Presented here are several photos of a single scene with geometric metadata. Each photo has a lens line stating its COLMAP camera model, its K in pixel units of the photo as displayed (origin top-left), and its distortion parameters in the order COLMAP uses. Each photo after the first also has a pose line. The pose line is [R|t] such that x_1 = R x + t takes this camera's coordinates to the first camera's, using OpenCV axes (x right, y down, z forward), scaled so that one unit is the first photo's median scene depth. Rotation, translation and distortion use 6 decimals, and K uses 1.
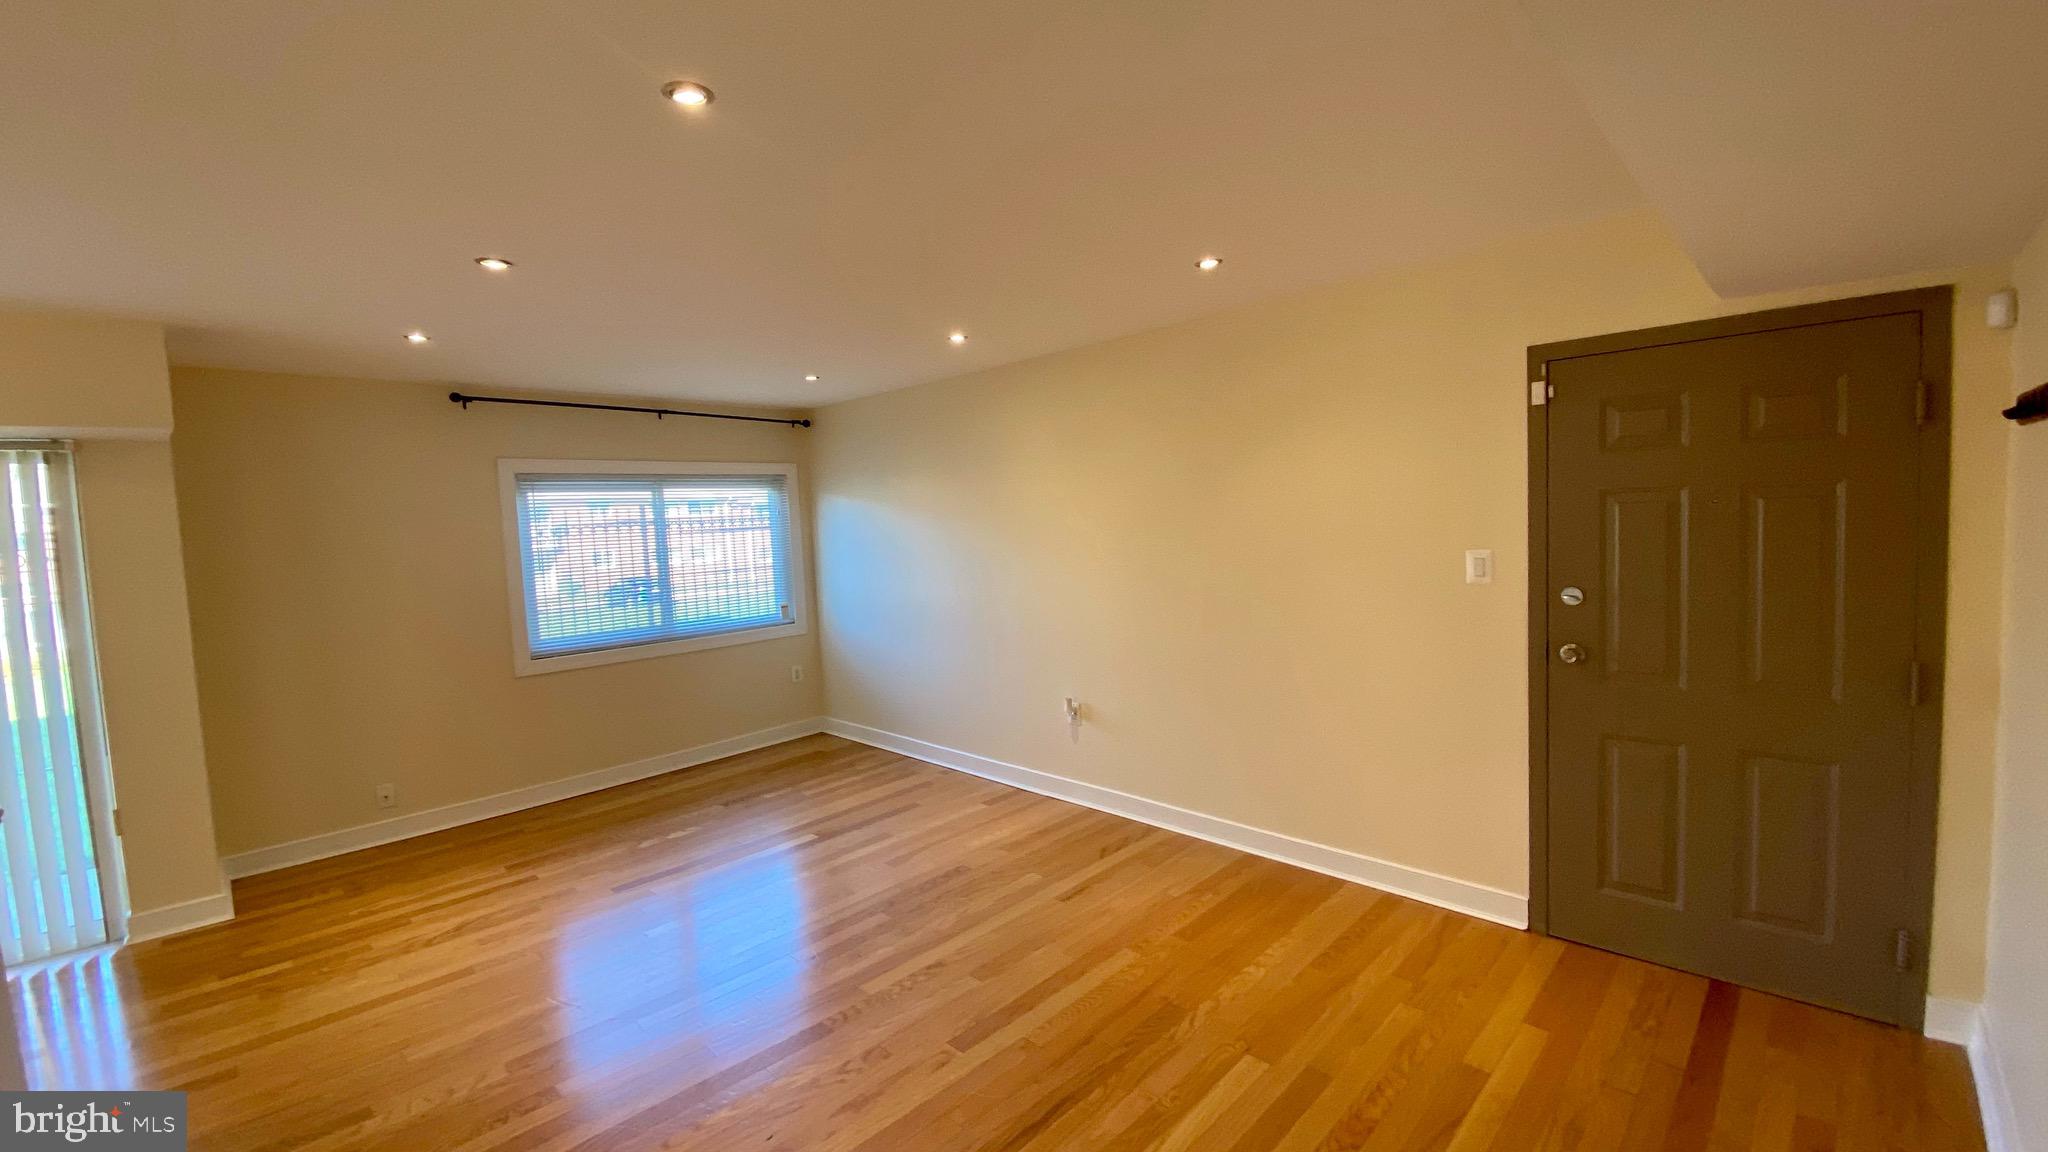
lens RADIAL K [[824.6, 0, 1021.5], [0, 824.6, 573.1], [0, 0, 1]] dist [0.042313, -0.036992]
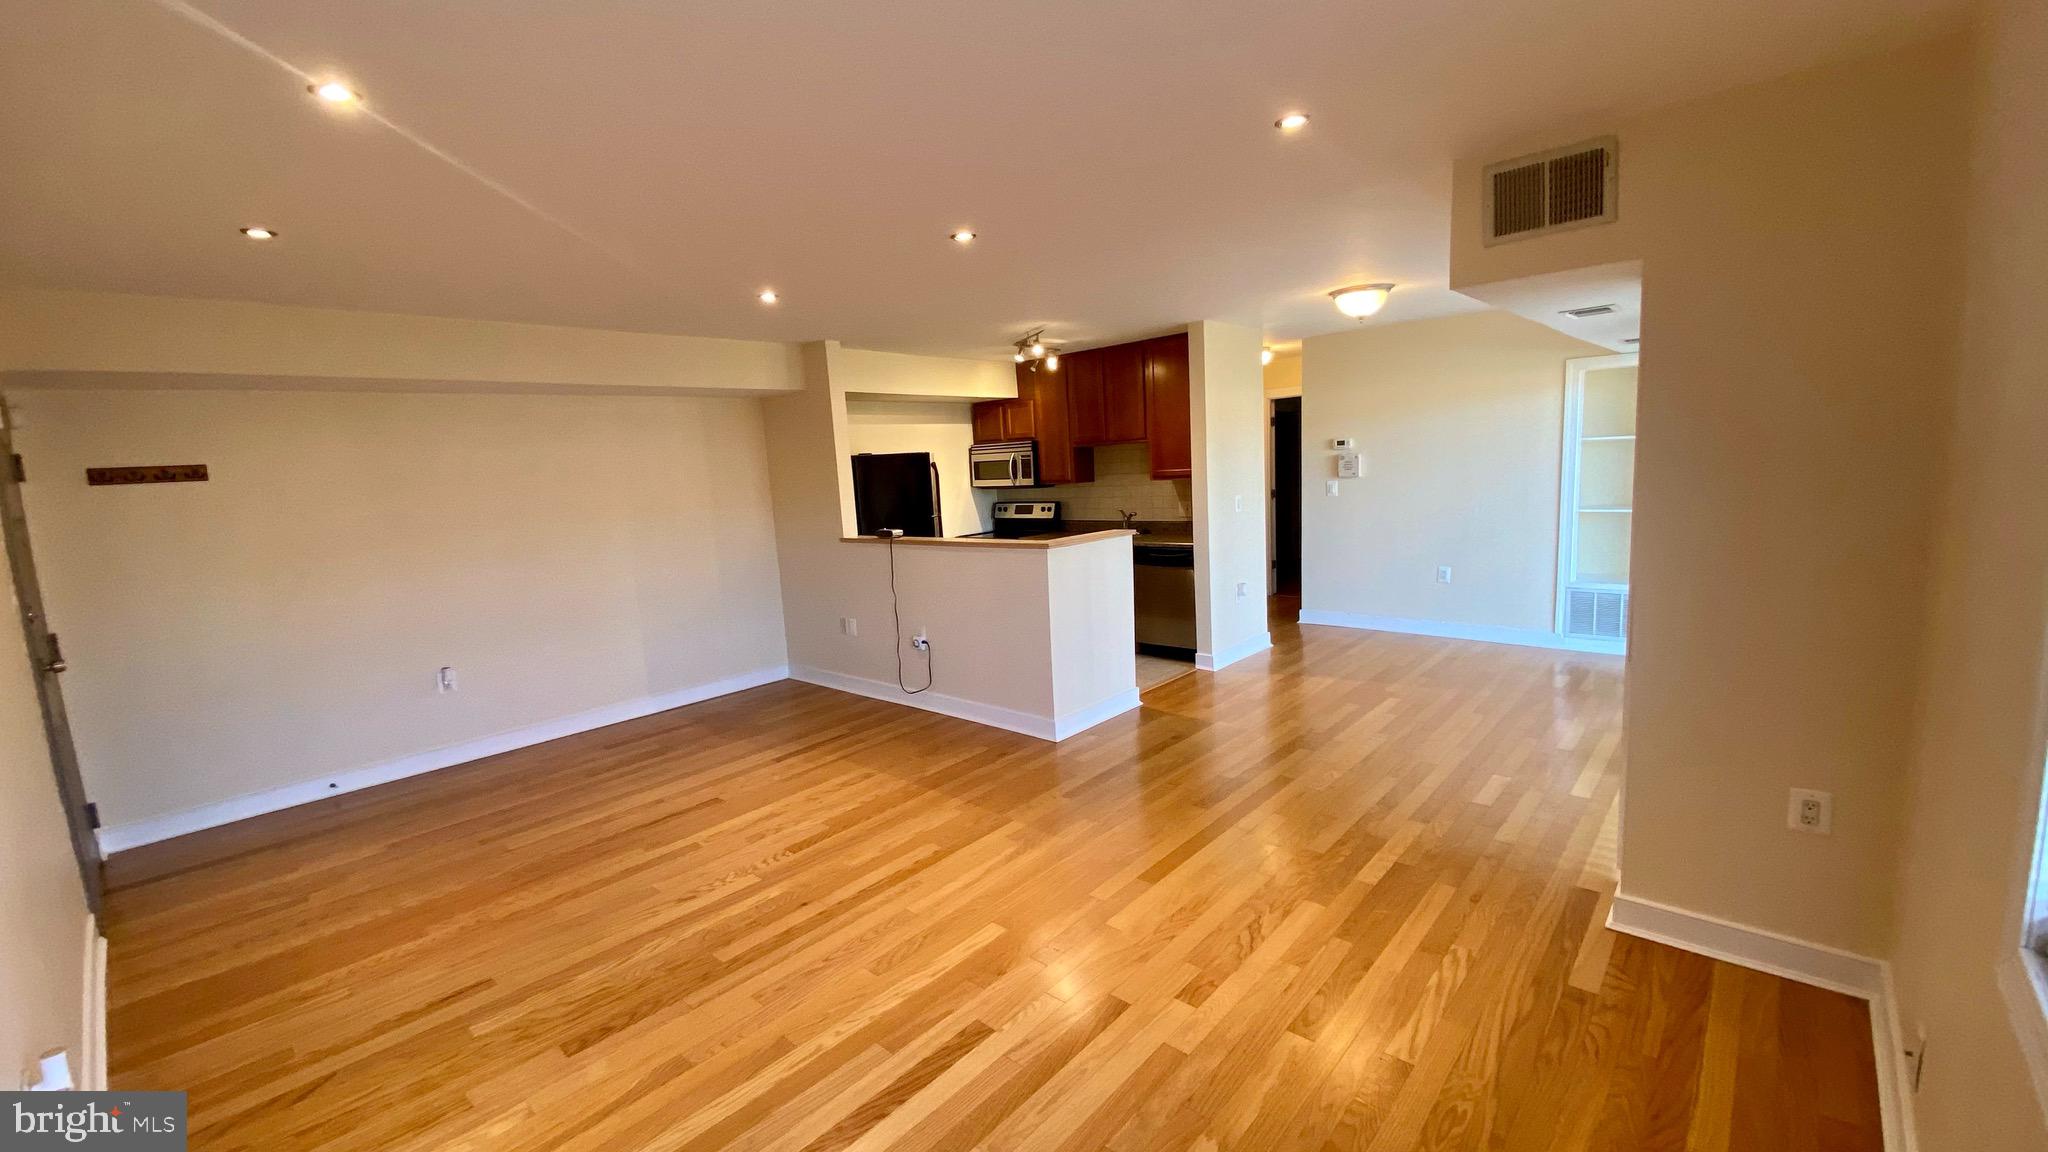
lens RADIAL K [[824.6, 0, 1021.5], [0, 824.6, 573.1], [0, 0, 1]] dist [0.042313, -0.036992]
pose [[-0.994057, 0.103938, -0.032352, -0.369169], [0.095356, 0.974782, 0.201762, -0.074179], [0.052507, 0.197478, -0.978900, 1.361226]]
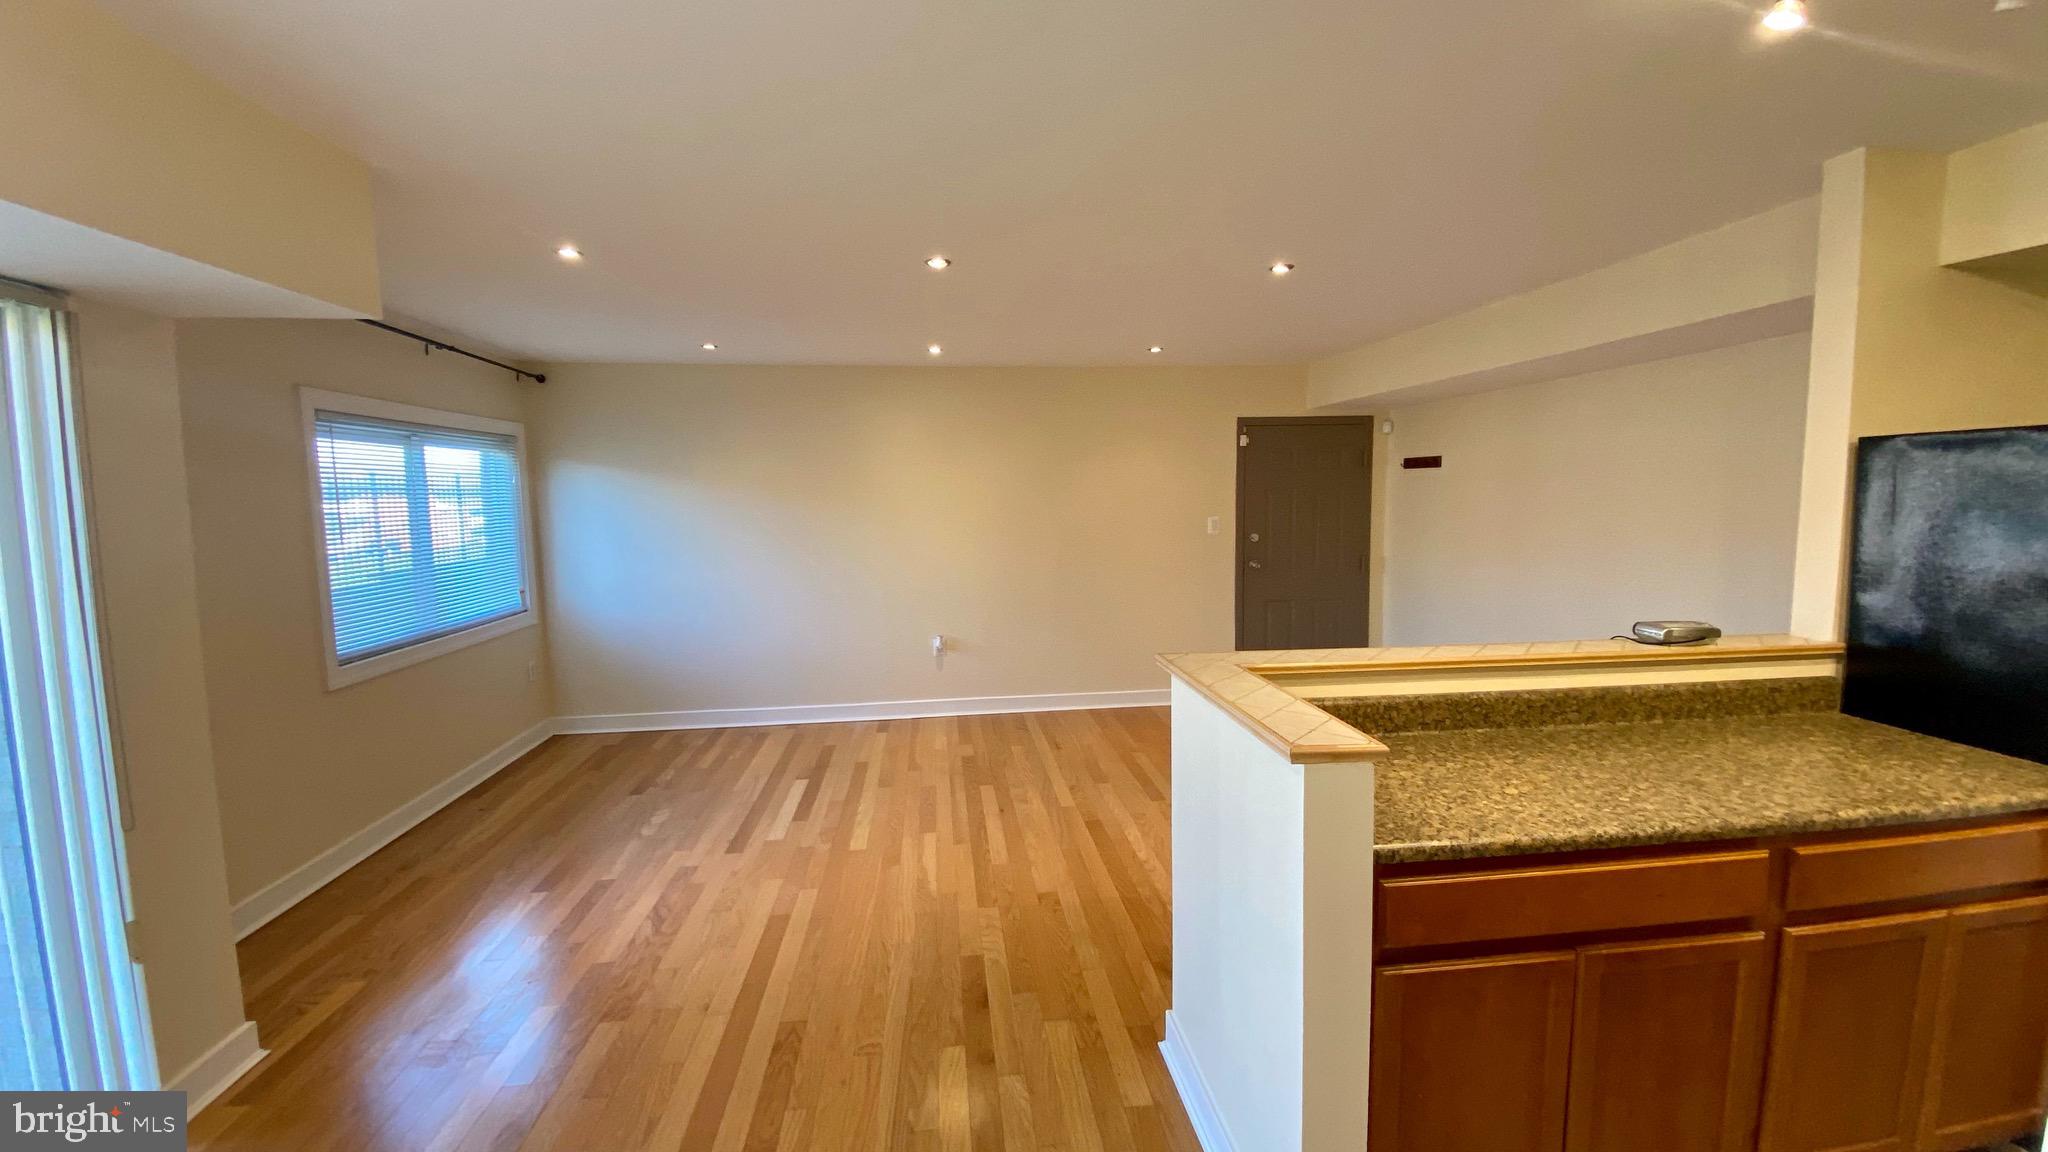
lens RADIAL K [[824.6, 0, 1021.5], [0, 824.6, 573.1], [0, 0, 1]] dist [0.042313, -0.036992]
pose [[0.628817, -0.037824, 0.776633, -0.893275], [0.040367, 0.999057, 0.015973, 0.040126], [-0.776505, 0.021306, 0.629751, 0.087785]]
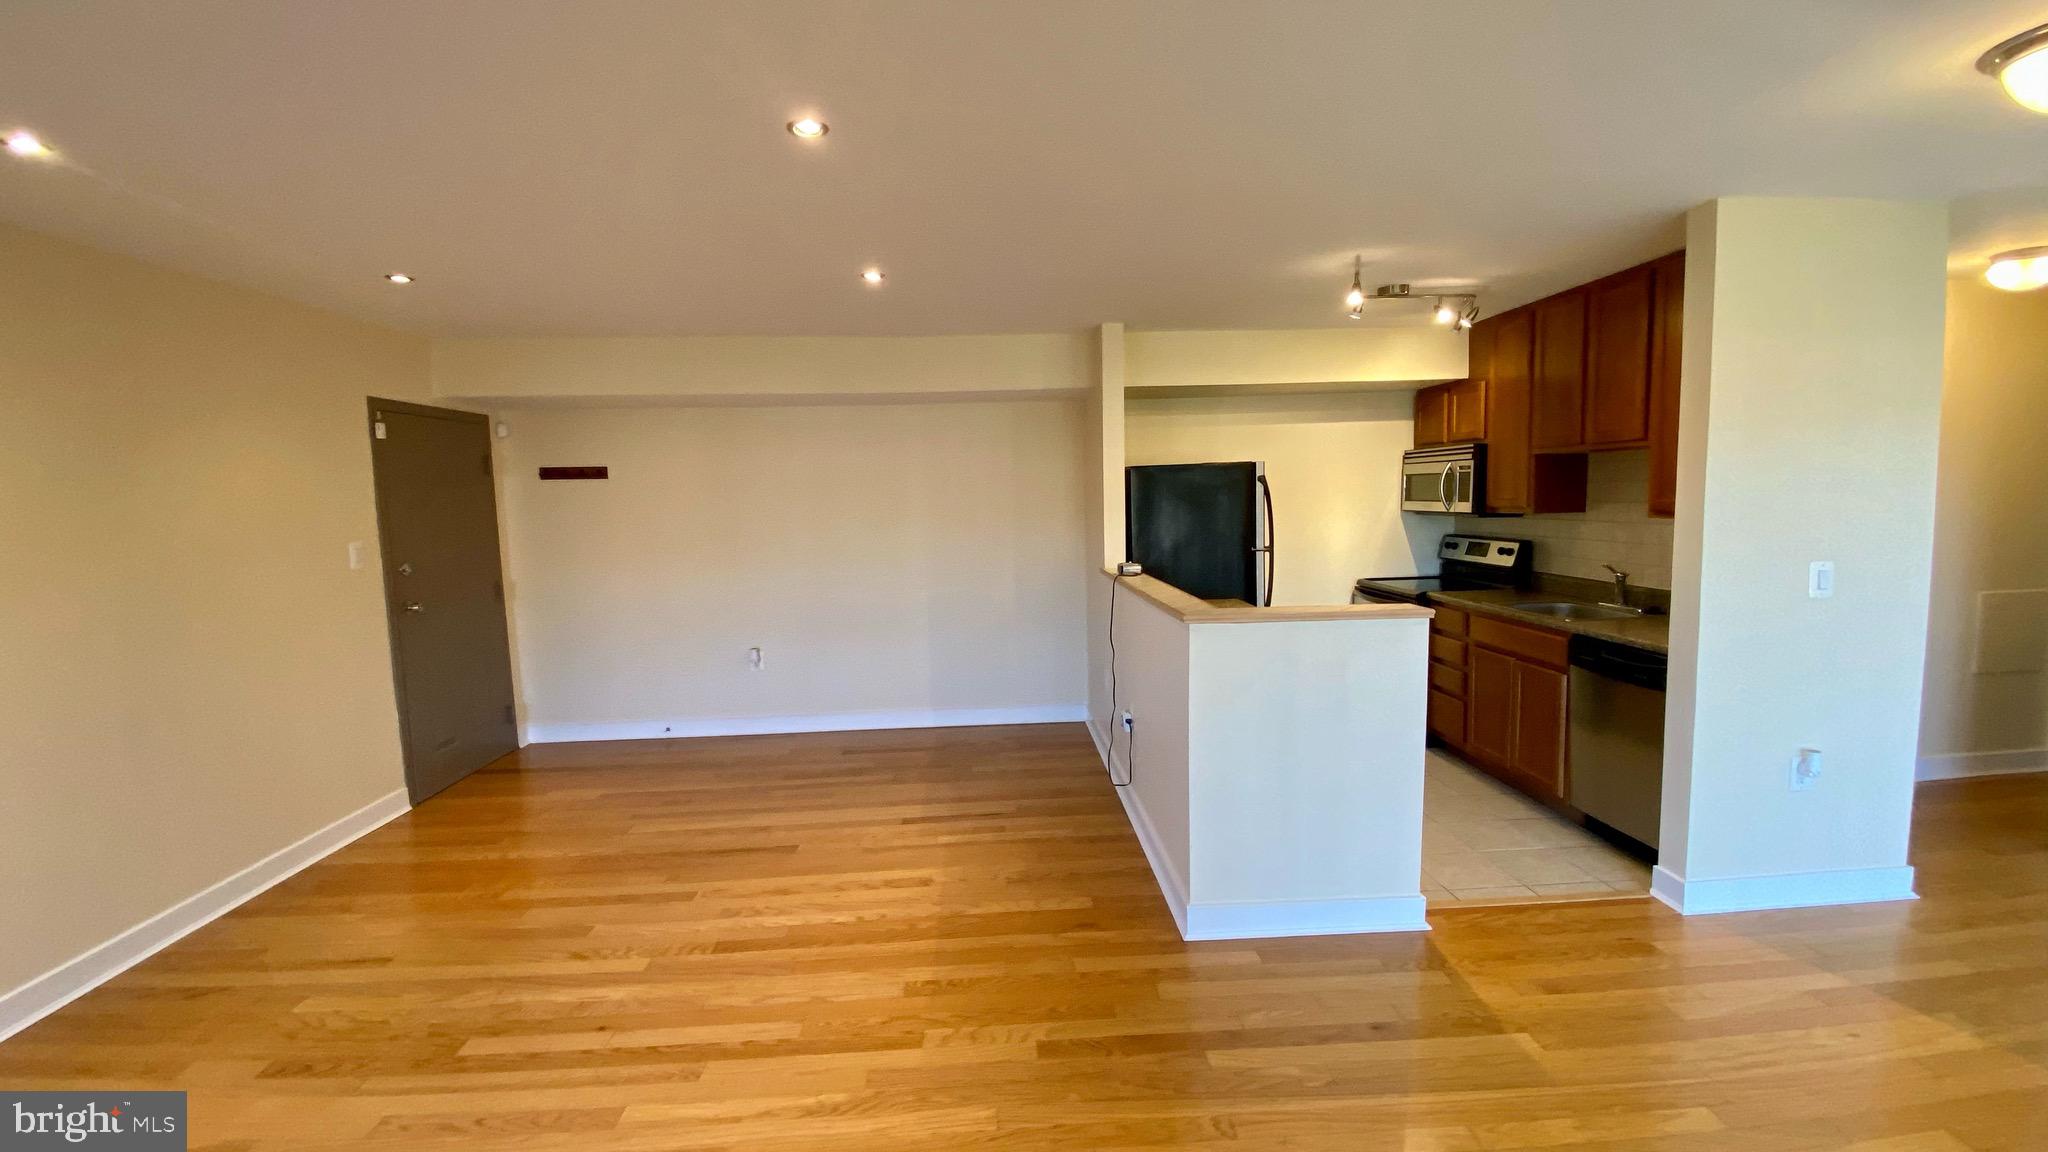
lens RADIAL K [[824.6, 0, 1021.5], [0, 824.6, 573.1], [0, 0, 1]] dist [0.042313, -0.036992]
pose [[-0.732643, -0.002859, 0.680607, -0.775787], [0.103023, 0.988003, 0.115049, -0.016121], [-0.672771, 0.154407, -0.723559, 0.881855]]
